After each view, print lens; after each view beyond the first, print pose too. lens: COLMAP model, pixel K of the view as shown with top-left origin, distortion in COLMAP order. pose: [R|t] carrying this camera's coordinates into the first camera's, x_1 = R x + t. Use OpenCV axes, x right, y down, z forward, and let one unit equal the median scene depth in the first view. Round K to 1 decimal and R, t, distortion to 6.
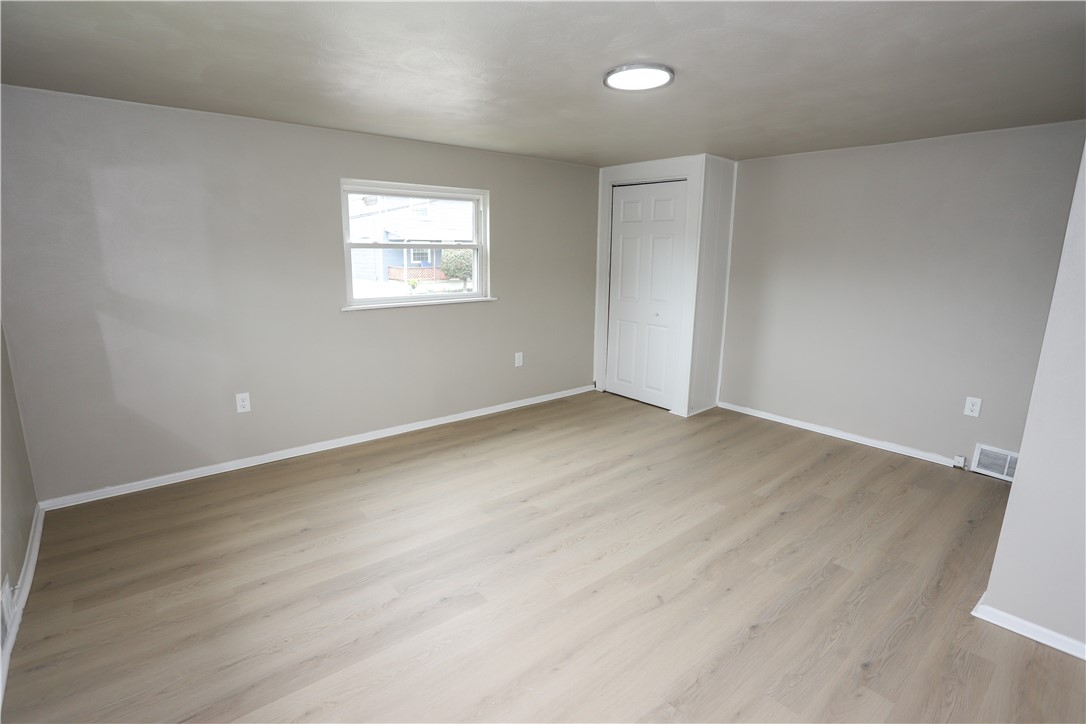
lens RADIAL K [[526.2, 0, 542.0], [0, 526.2, 358.3], [0, 0, 1]] dist [-0.077383, 0.032679]
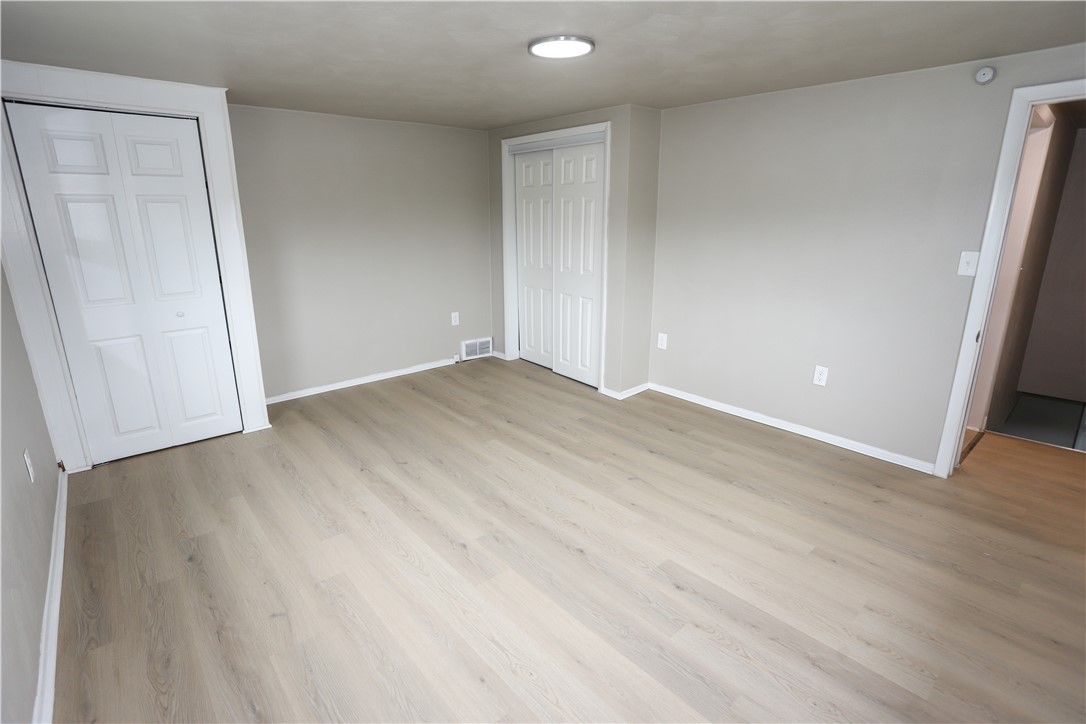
lens RADIAL K [[526.2, 0, 542.0], [0, 526.2, 358.3], [0, 0, 1]] dist [-0.077383, 0.032679]
pose [[-0.025349, -0.274412, 0.961278, -0.647543], [0.208546, 0.938979, 0.273546, -0.161201], [-0.977684, 0.207405, 0.033425, 0.743430]]
